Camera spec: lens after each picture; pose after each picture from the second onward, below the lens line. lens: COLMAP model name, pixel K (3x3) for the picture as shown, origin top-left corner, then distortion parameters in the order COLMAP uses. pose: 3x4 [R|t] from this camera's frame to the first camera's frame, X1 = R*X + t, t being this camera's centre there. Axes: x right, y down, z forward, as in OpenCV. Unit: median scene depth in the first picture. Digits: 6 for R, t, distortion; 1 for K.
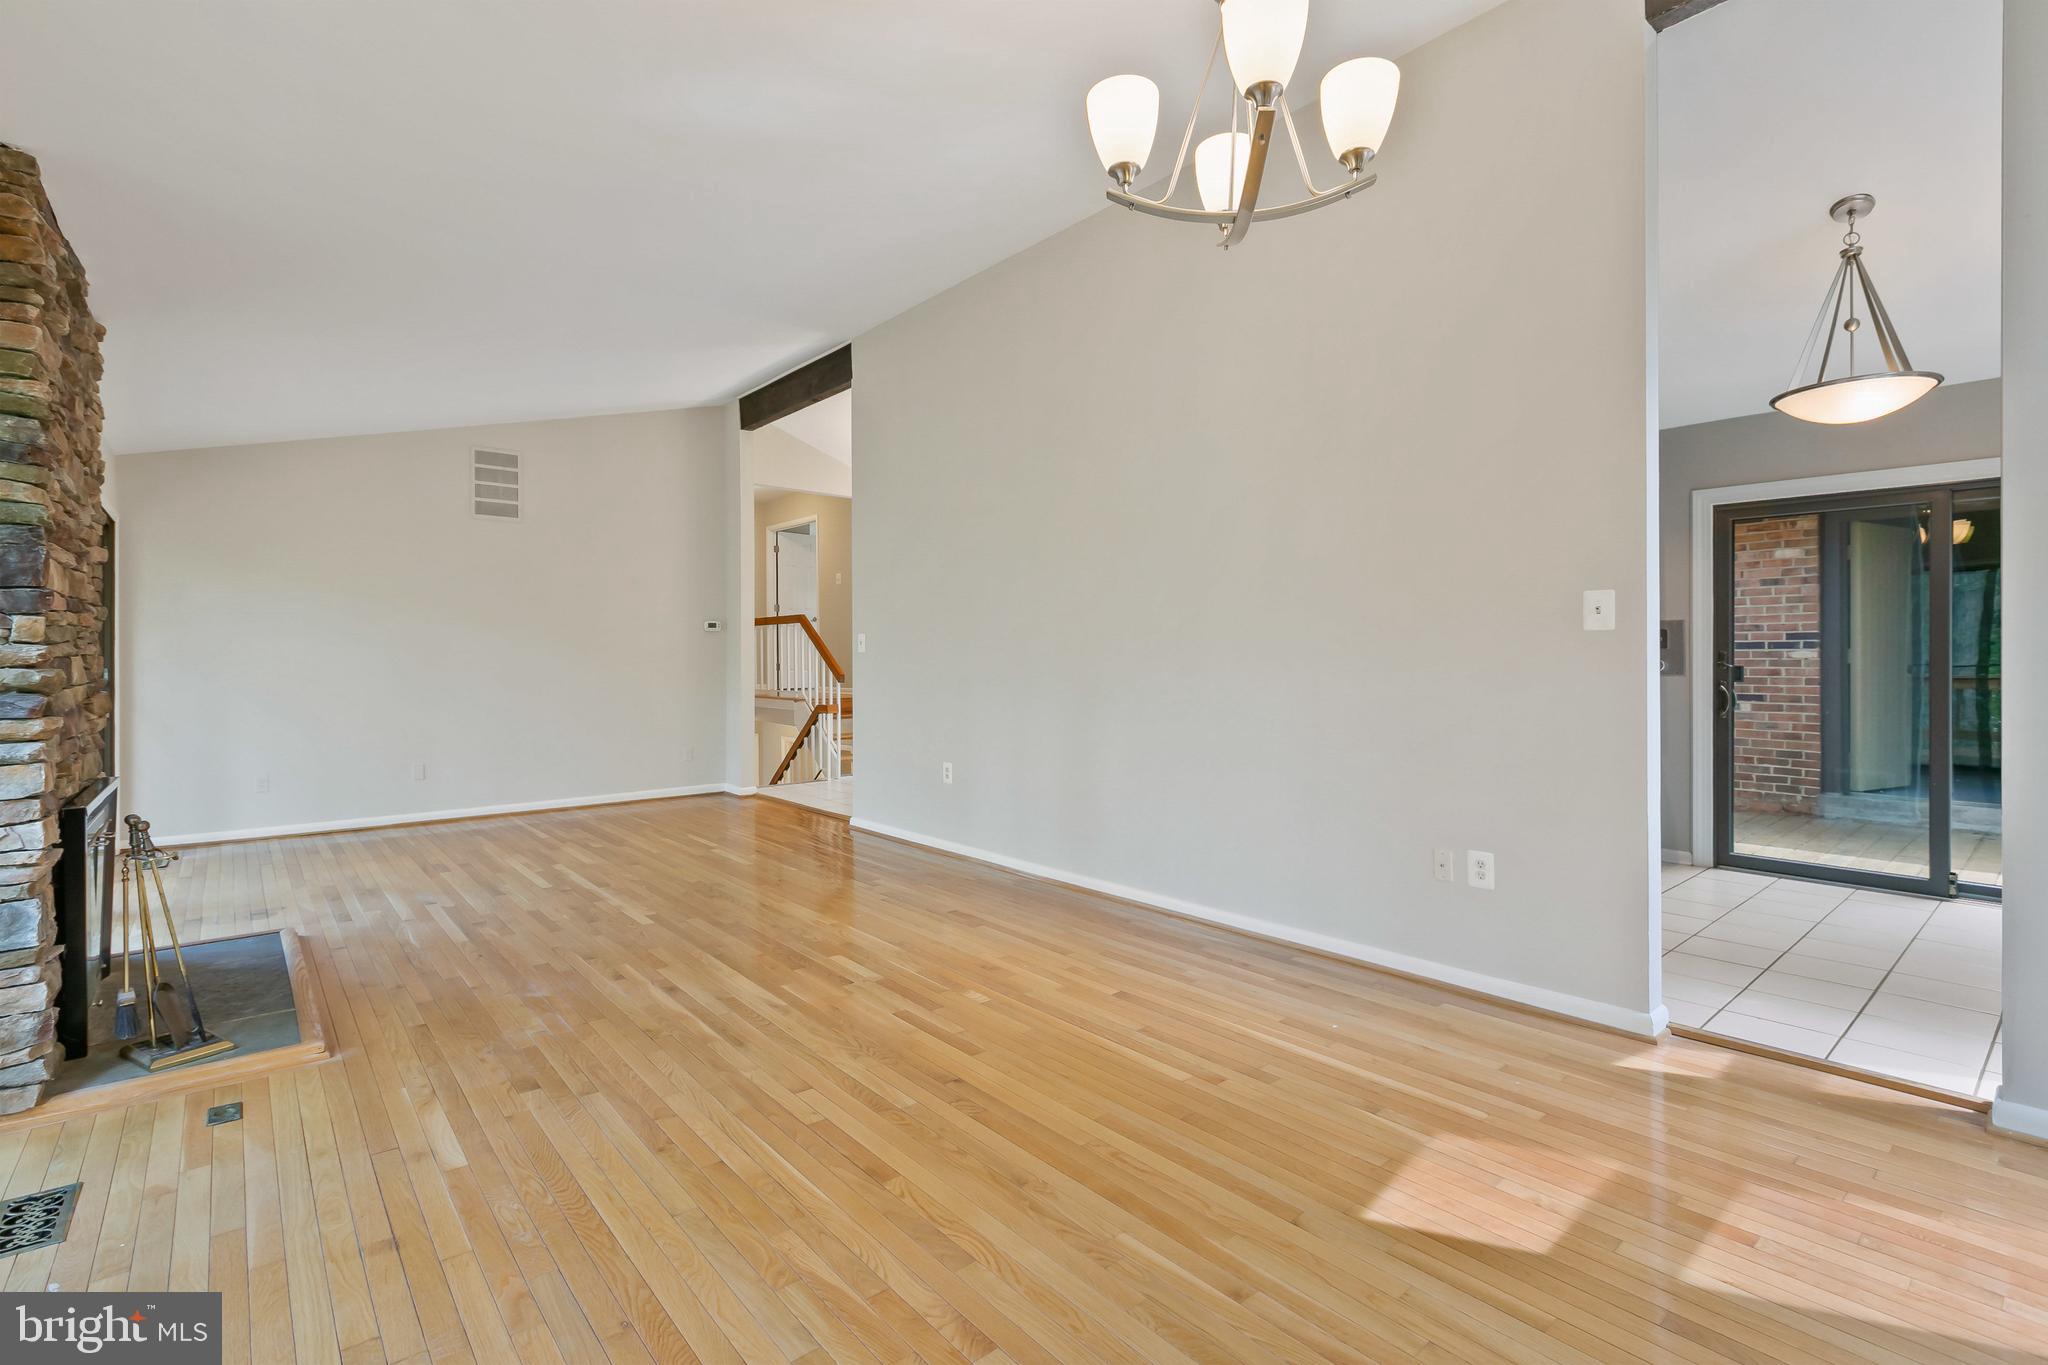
lens RADIAL K [[927.7, 0, 1023.1], [0, 927.7, 657.9], [0, 0, 1]] dist [-0.000646, -0.000360]
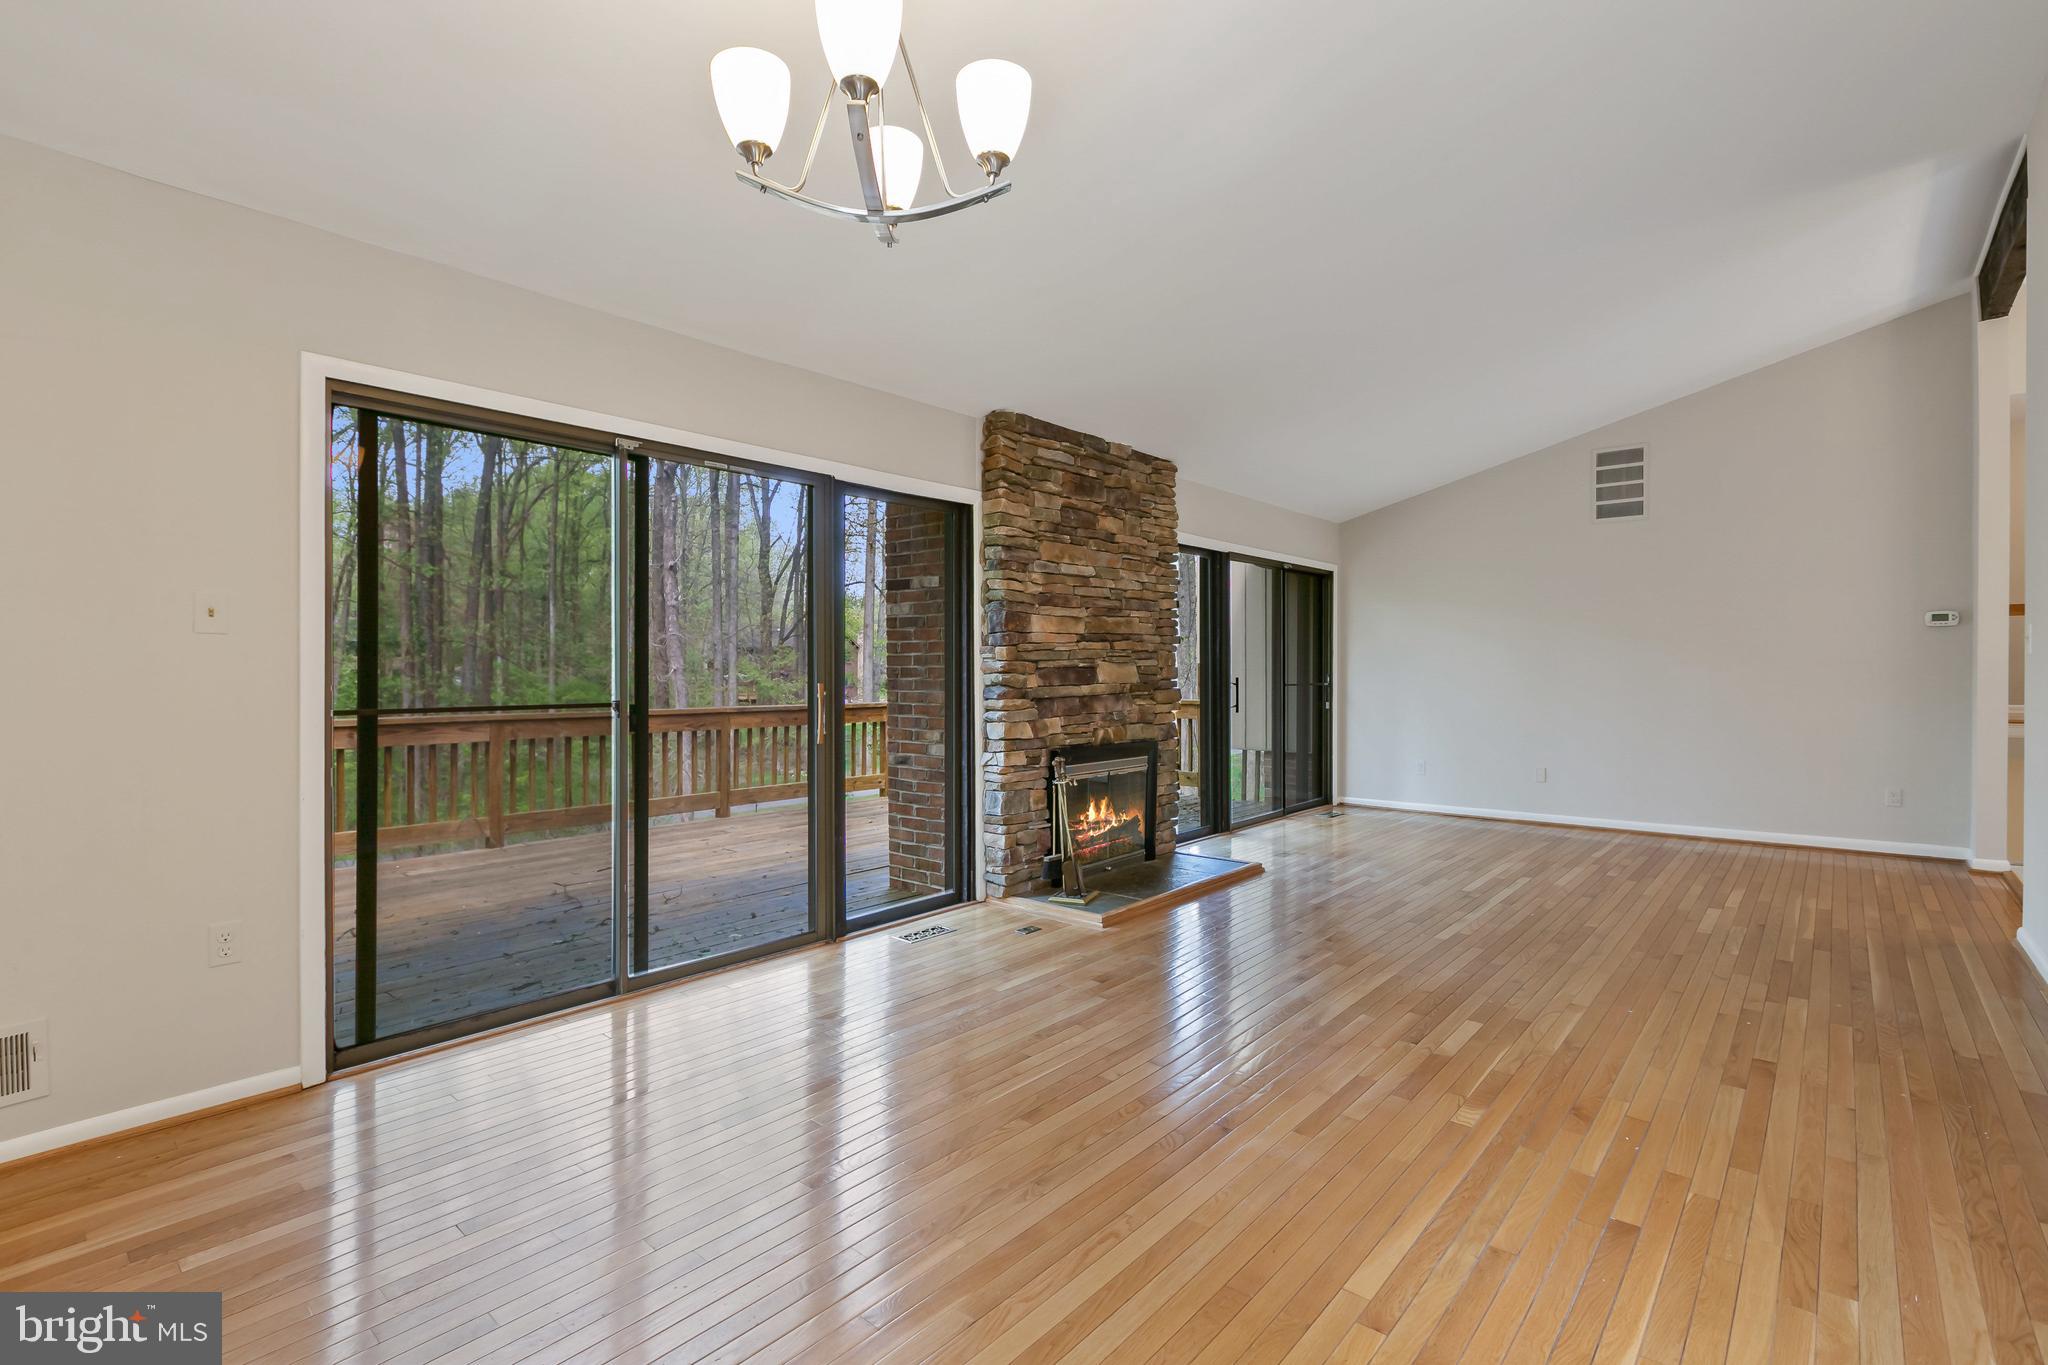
lens RADIAL K [[954.2, 0, 1024.2], [0, 954.2, 664.4], [0, 0, 1]] dist [-0.001046, -0.000244]
pose [[0.150405, -0.004280, -0.988615, 0.628060], [0.003889, 0.999985, -0.003737, 0.000037], [0.988617, -0.003283, 0.150420, 0.501275]]
